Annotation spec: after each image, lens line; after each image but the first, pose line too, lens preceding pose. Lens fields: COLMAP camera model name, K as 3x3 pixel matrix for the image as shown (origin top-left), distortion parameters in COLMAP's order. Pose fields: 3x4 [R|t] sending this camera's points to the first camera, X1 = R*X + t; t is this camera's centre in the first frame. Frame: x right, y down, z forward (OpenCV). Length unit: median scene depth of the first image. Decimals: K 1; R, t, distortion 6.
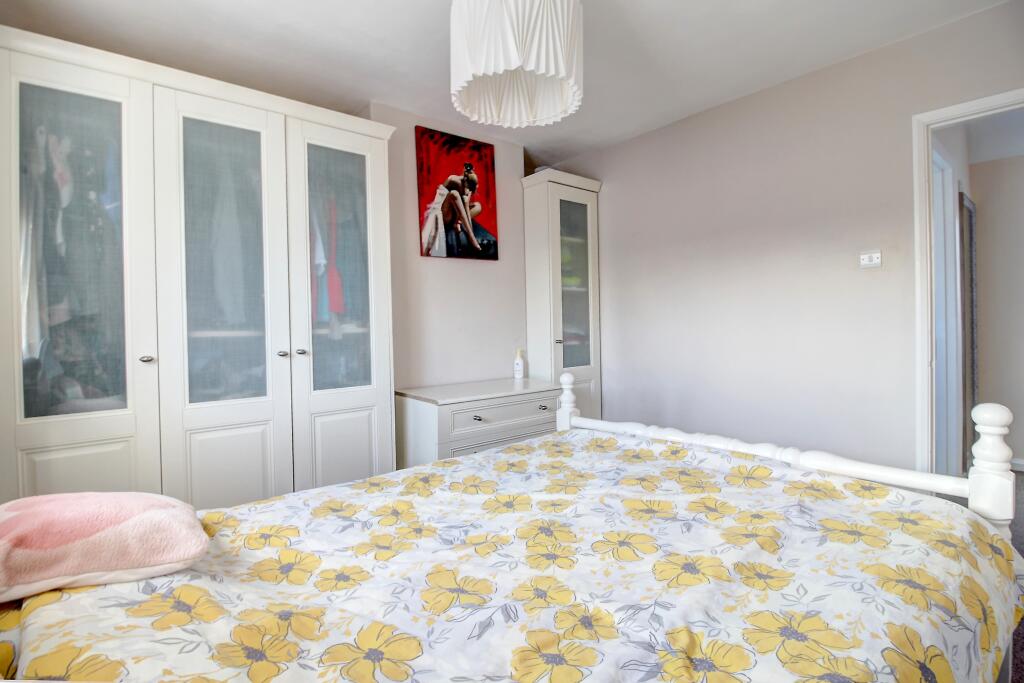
lens RADIAL K [[486.7, 0, 513.6], [0, 486.7, 328.9], [0, 0, 1]] dist [0.000592, 0.000074]
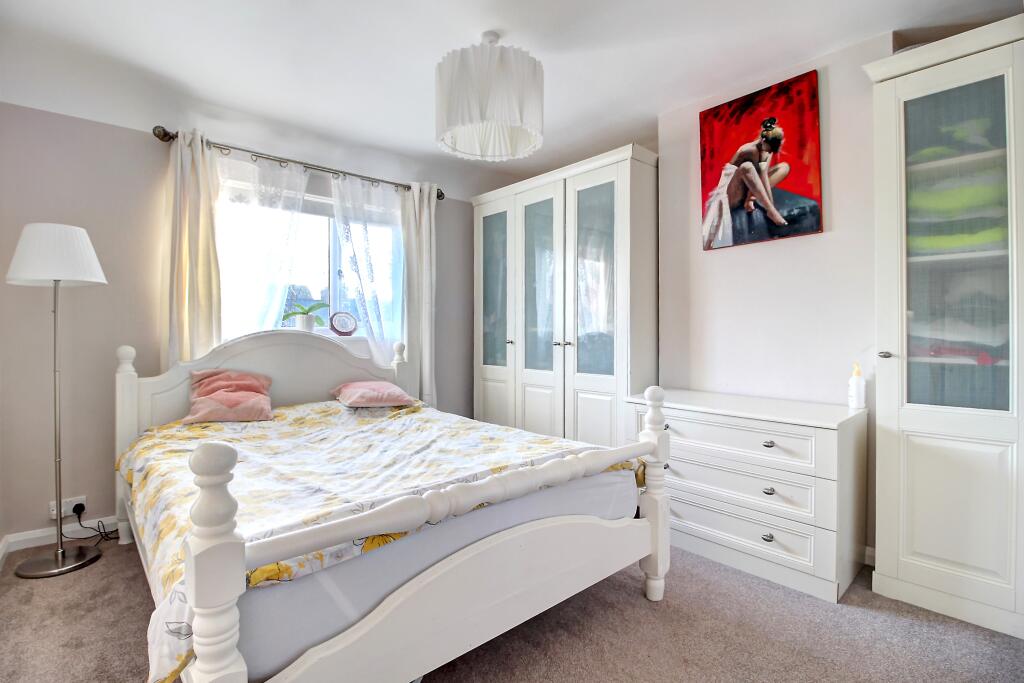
lens RADIAL K [[486.7, 0, 513.6], [0, 486.7, 328.9], [0, 0, 1]] dist [0.000592, 0.000074]
pose [[0.041539, 0.016925, -0.998994, 0.695289], [-0.003993, 0.999851, 0.016773, -0.012890], [0.999129, 0.003292, 0.041600, 0.569966]]
